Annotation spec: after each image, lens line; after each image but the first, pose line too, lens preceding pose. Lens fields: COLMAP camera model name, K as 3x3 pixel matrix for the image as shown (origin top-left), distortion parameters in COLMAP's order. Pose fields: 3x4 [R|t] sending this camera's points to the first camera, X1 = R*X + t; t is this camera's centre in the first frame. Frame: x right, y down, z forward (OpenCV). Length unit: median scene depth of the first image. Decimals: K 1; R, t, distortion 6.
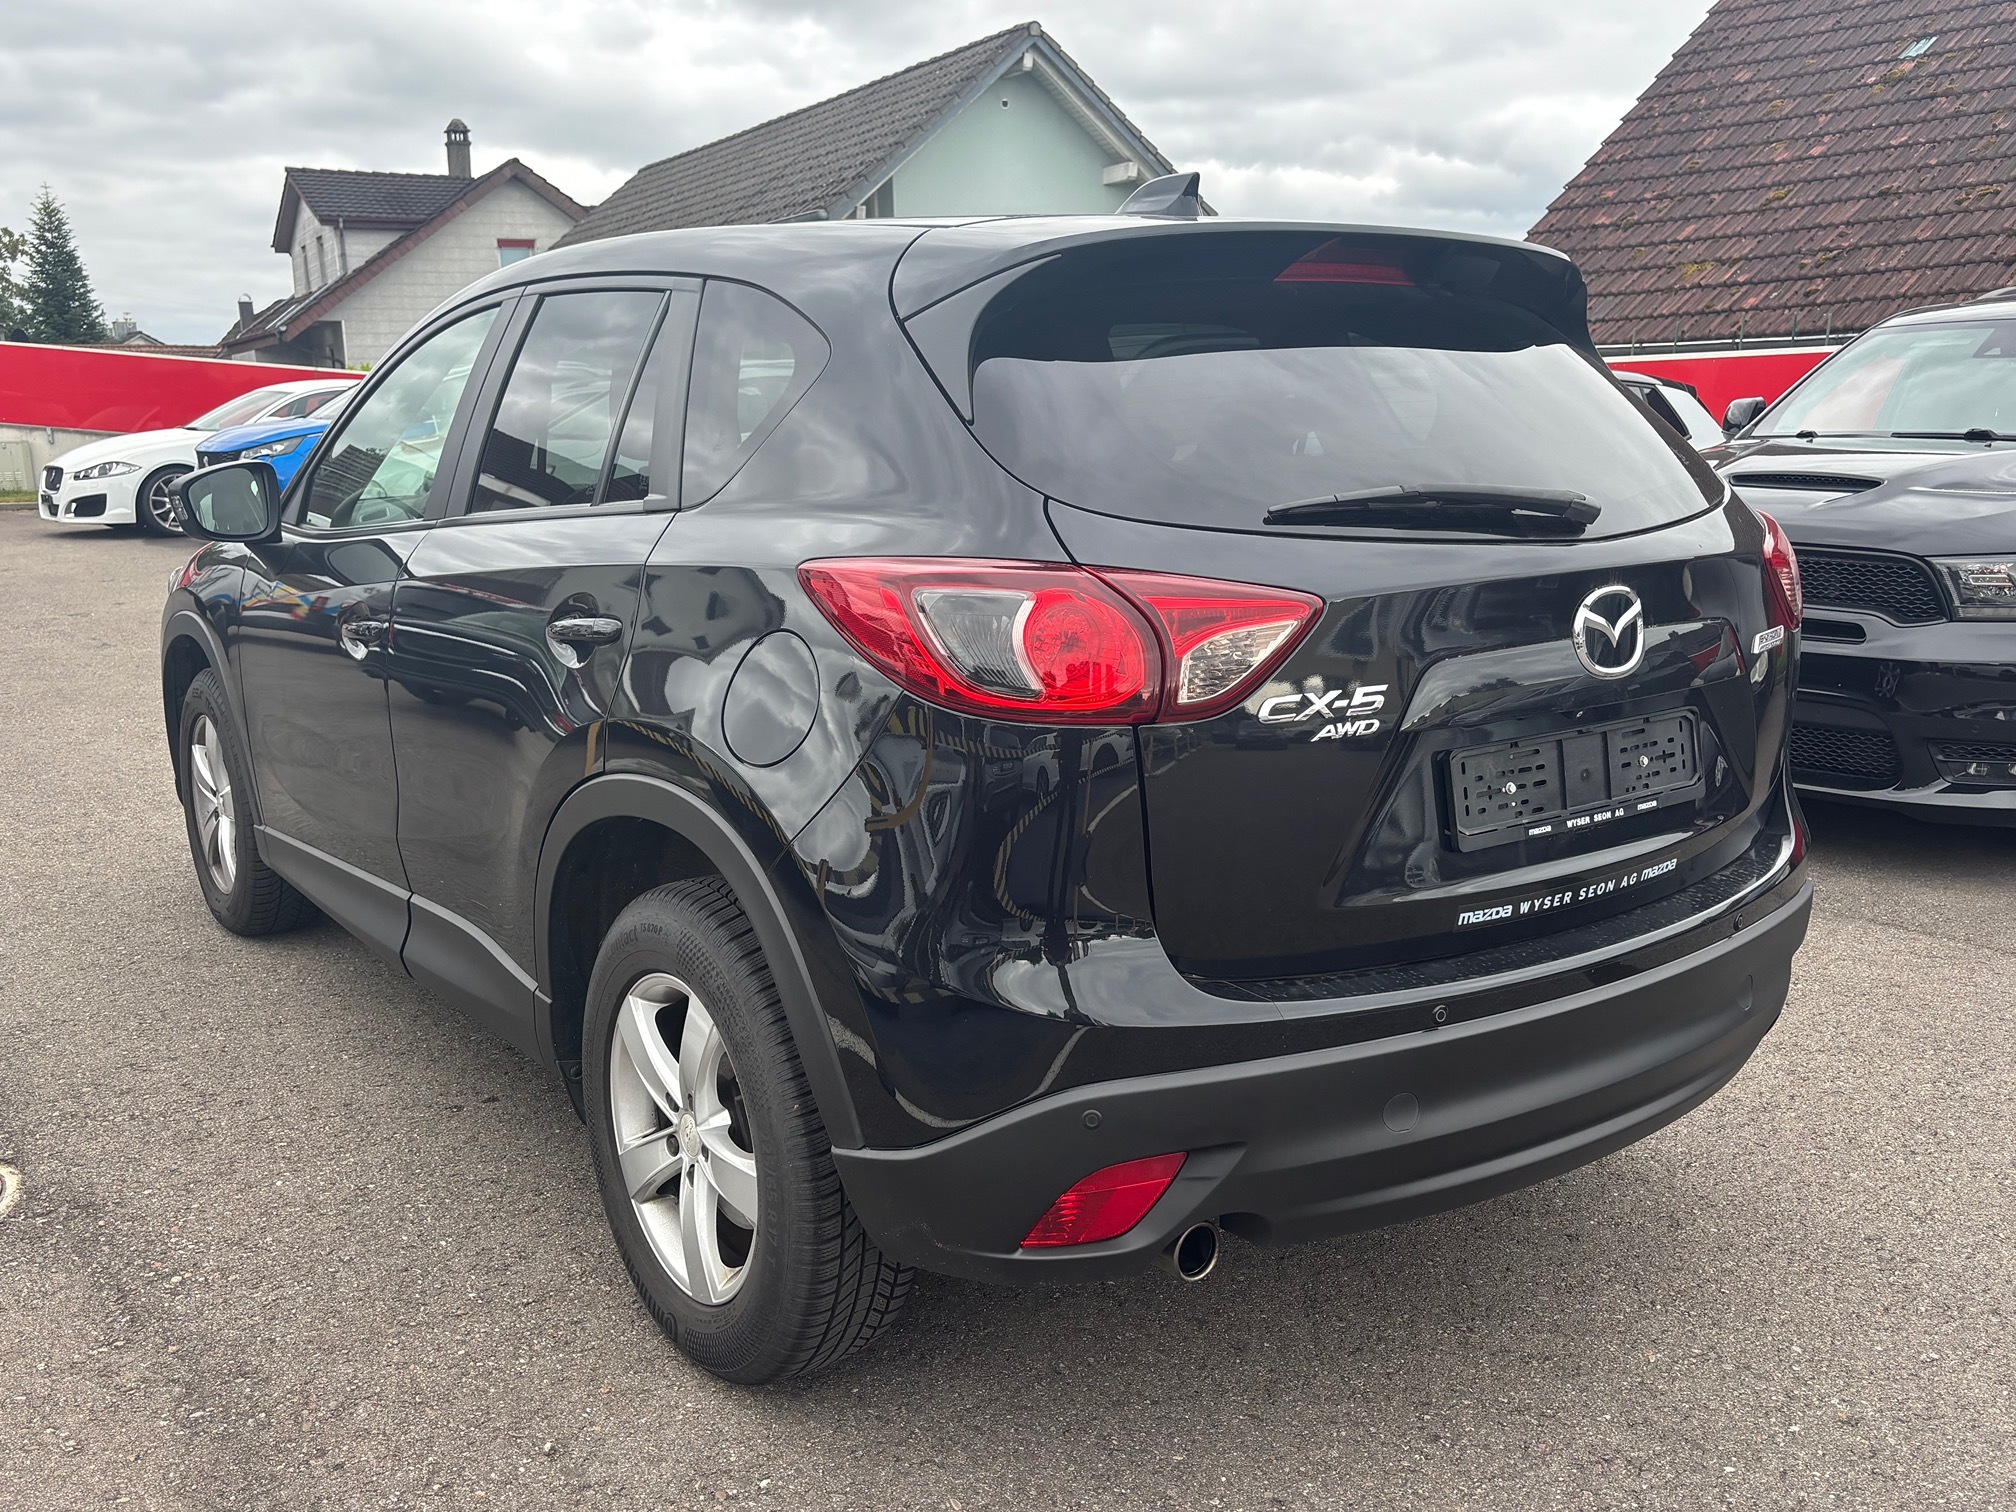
lens RADIAL K [[1762.3, 0, 1008.0], [0, 1762.3, 756.0], [0, 0, 1]] dist [0.011212, 0.009119]
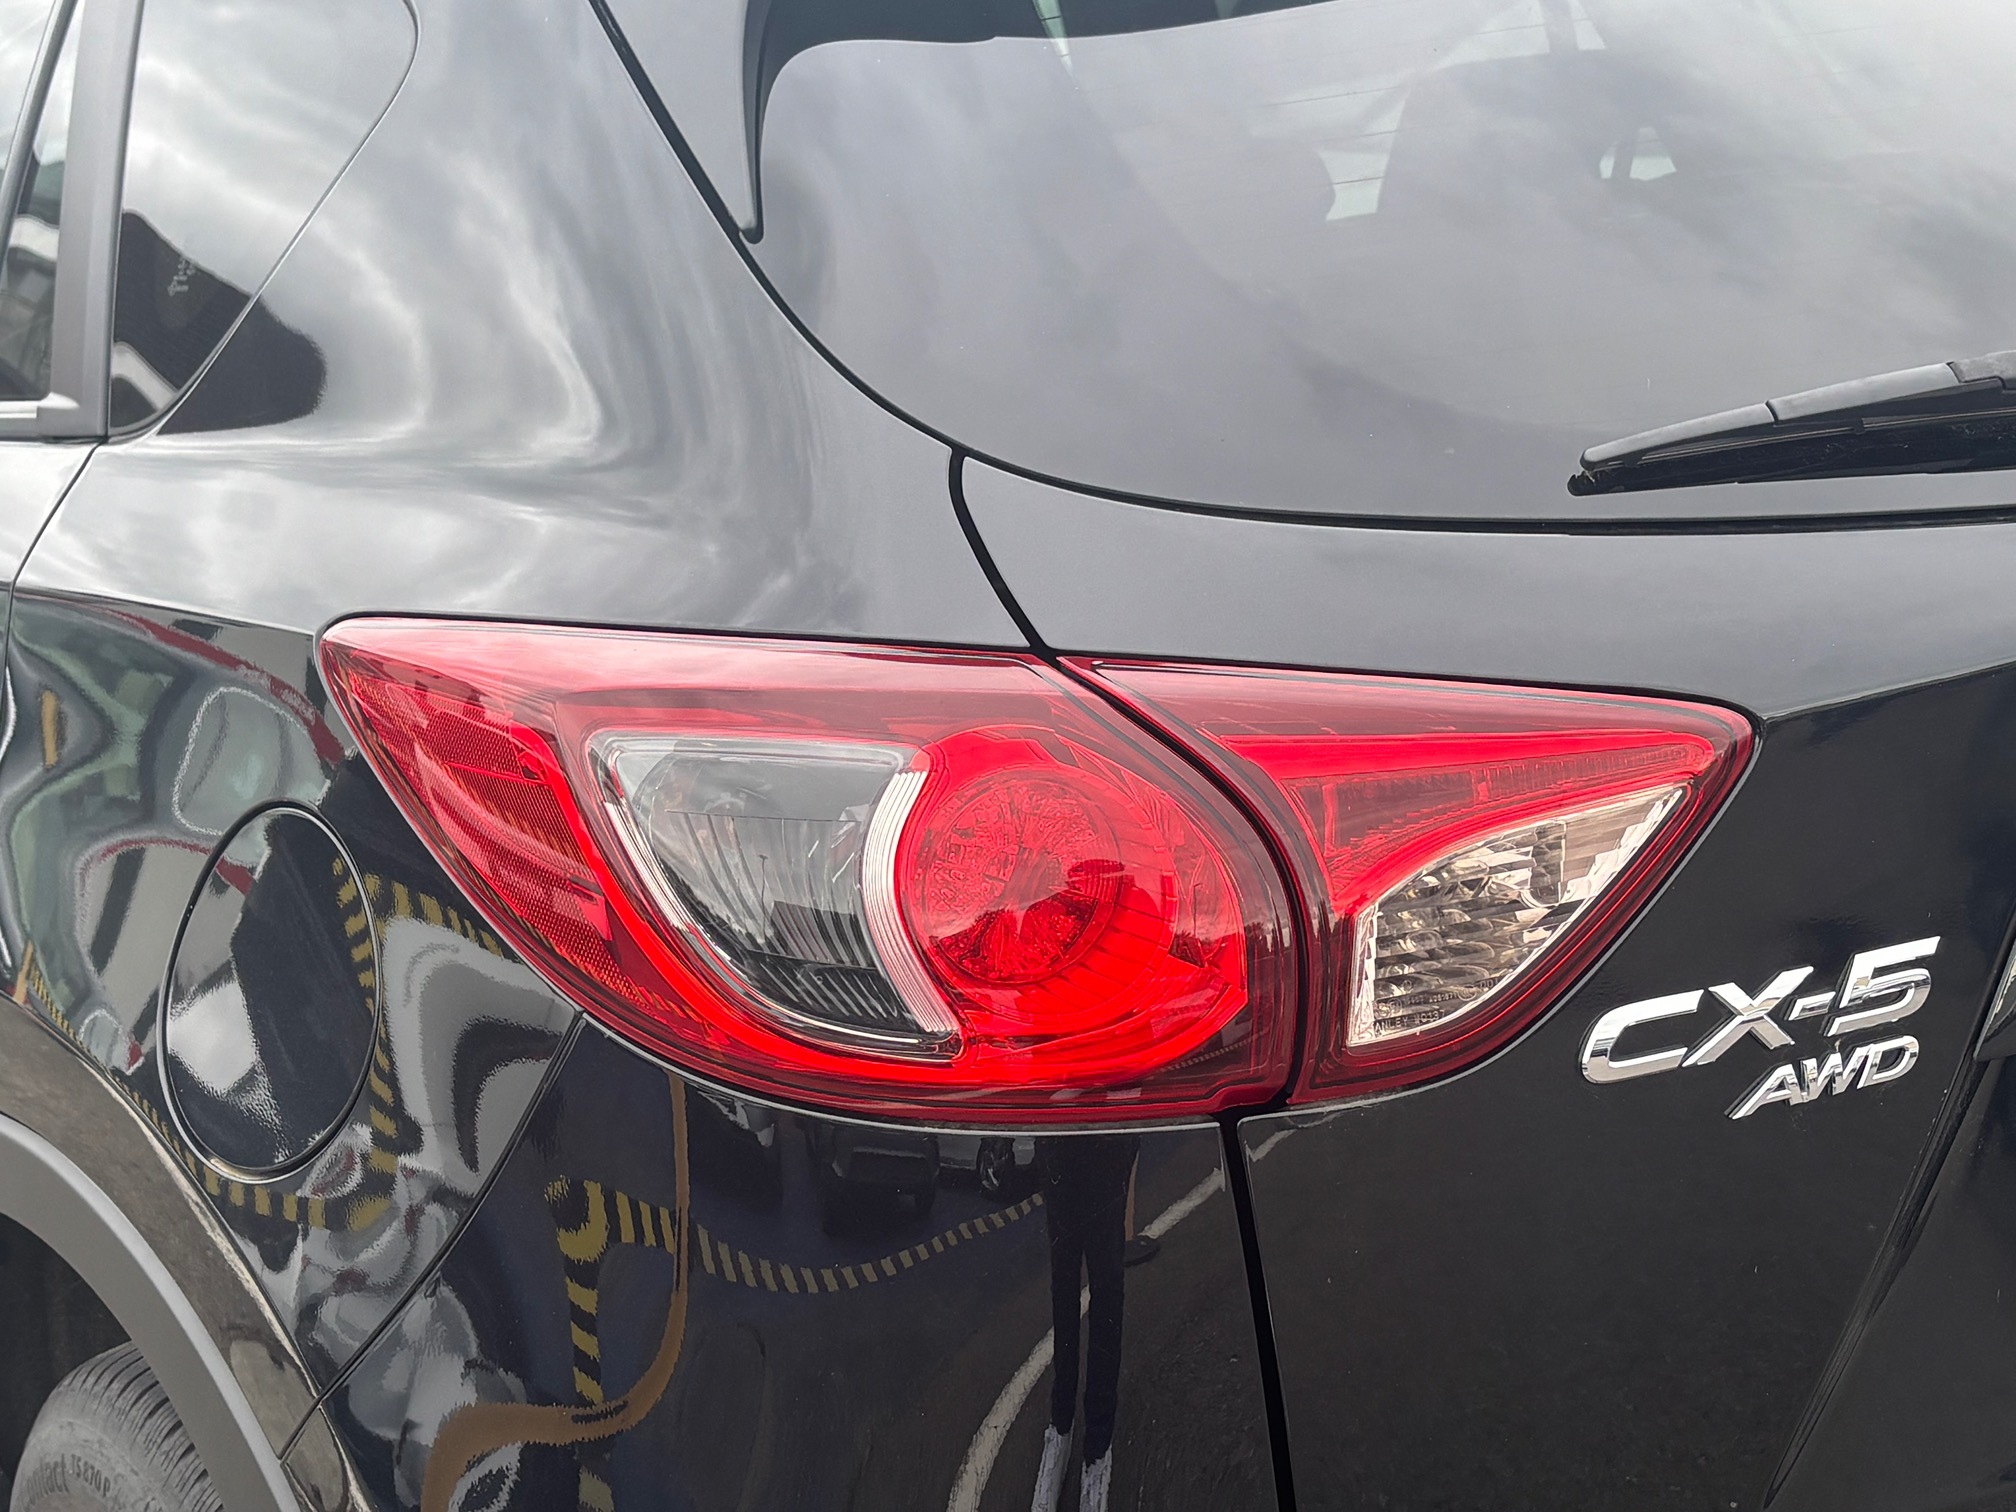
lens RADIAL K [[3142.0, 0, 1008.0], [0, 3142.0, 756.0], [0, 0, 1]] dist [0.004257, -0.167138]
pose [[0.998596, -0.046016, -0.026256, 0.046378], [0.047046, 0.998090, 0.040041, -0.110988], [0.024364, -0.041220, 0.998853, 0.366471]]
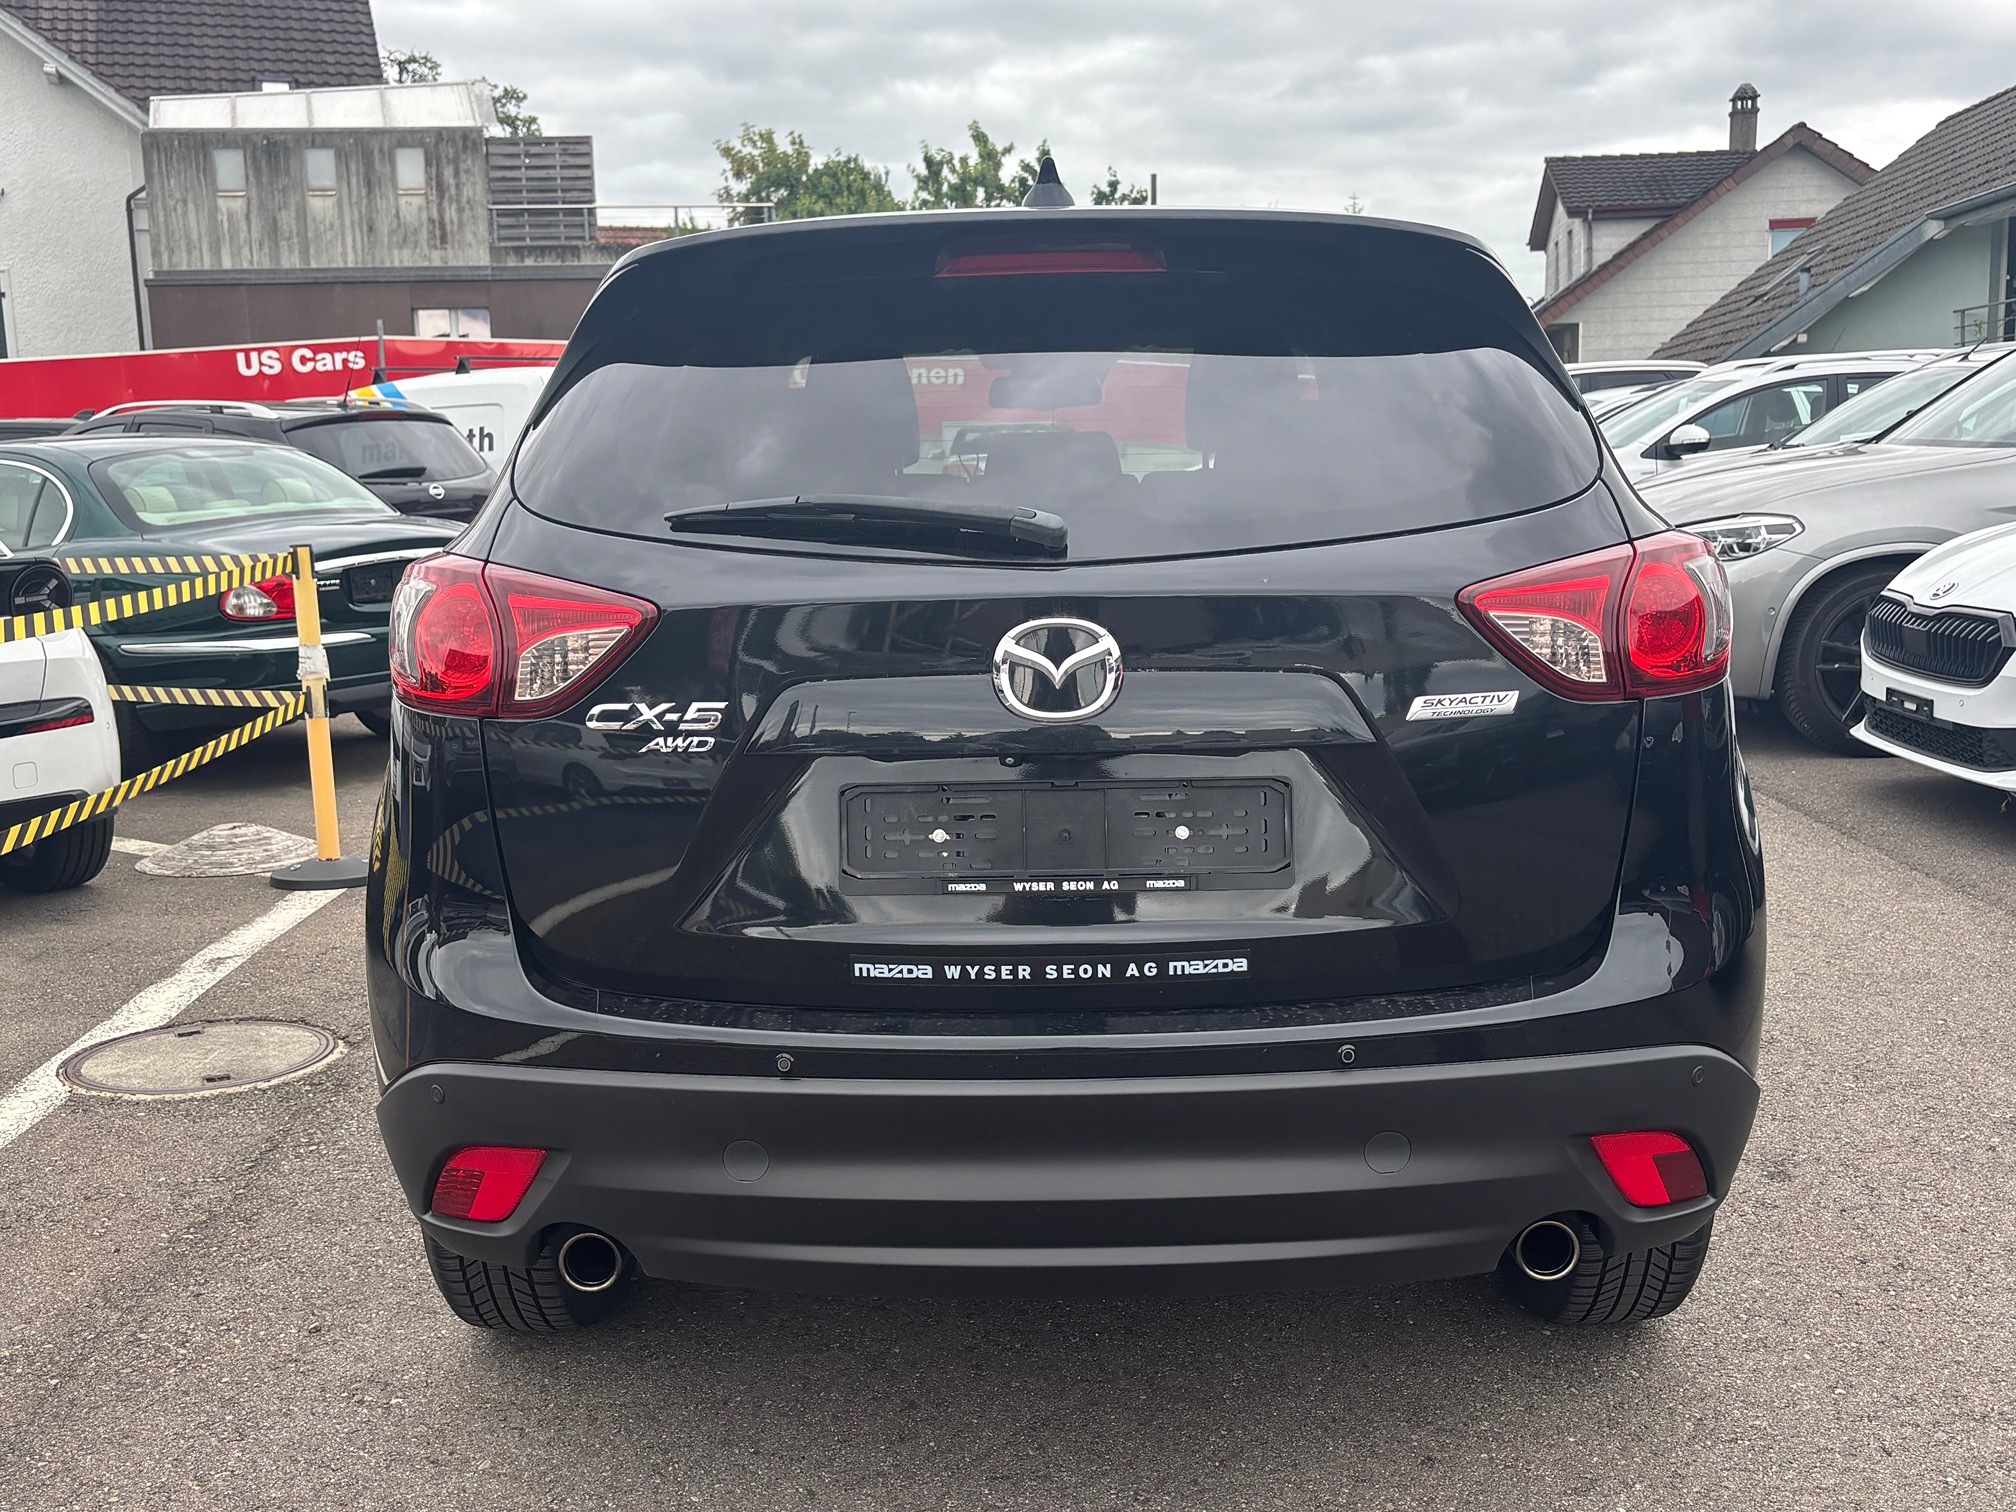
lens RADIAL K [[2057.8, 0, 1028.7], [0, 2057.8, 752.9], [0, 0, 1]] dist [-0.009964, 0.071790]
pose [[0.805413, 0.088221, -0.586112, 1.000391], [-0.107798, 0.994172, 0.001511, -0.032570], [0.582830, 0.061965, 0.810228, 0.198542]]
